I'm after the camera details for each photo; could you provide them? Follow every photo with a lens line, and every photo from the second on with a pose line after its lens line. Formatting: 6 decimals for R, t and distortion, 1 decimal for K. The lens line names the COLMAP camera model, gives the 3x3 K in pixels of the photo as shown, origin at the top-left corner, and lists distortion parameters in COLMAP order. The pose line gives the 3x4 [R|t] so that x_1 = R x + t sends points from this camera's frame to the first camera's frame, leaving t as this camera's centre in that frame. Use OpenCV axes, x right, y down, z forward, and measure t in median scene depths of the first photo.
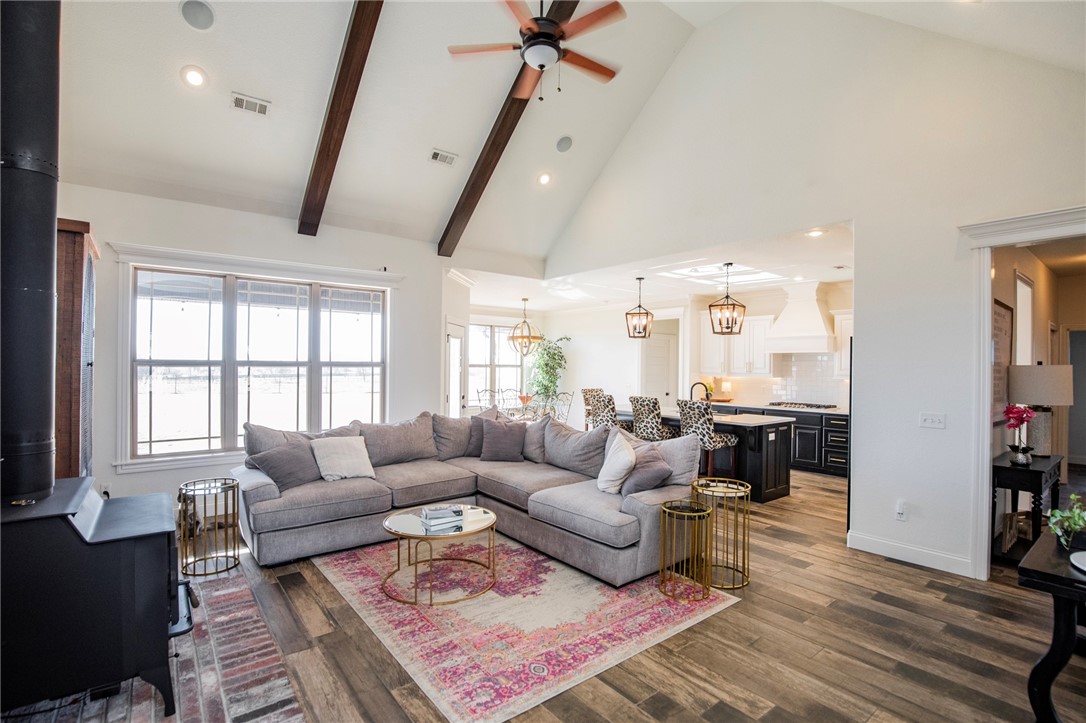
lens RADIAL K [[510.1, 0, 542.6], [0, 510.1, 367.7], [0, 0, 1]] dist [-0.035845, 0.007062]
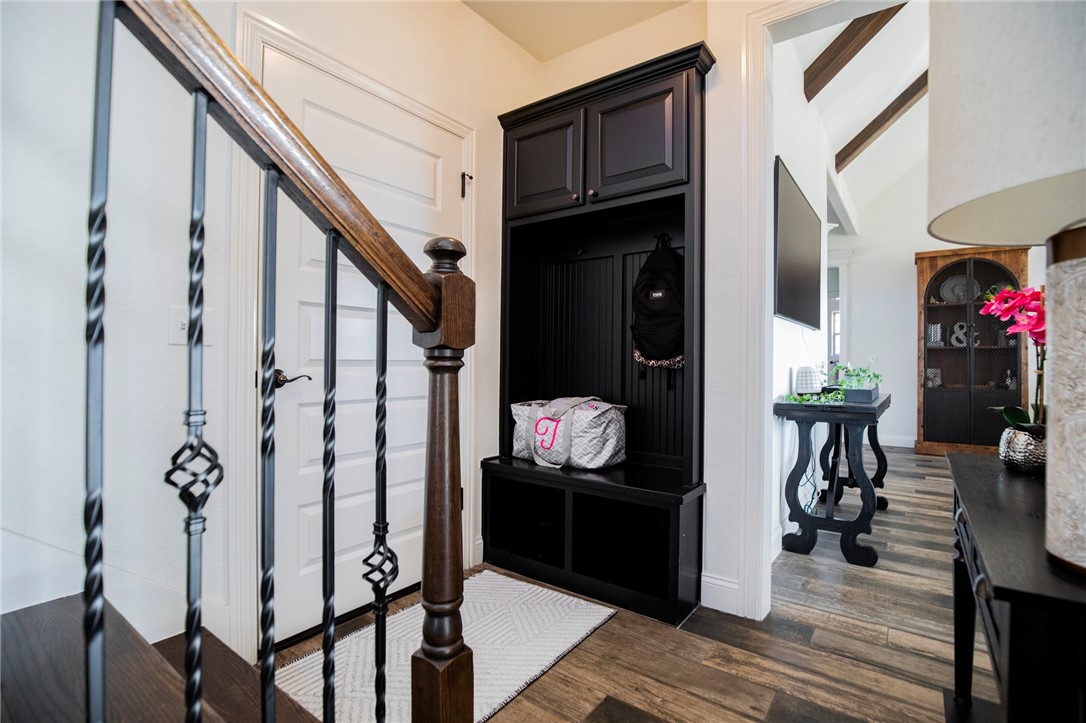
lens RADIAL K [[510.1, 0, 545.3], [0, 510.1, 360.0], [0, 0, 1]] dist [-0.035845, 0.007062]
pose [[-0.961667, -0.005442, -0.274166, 0.874794], [-0.004629, 0.999983, -0.003612, 0.208678], [0.274181, -0.002205, -0.961676, 1.611988]]
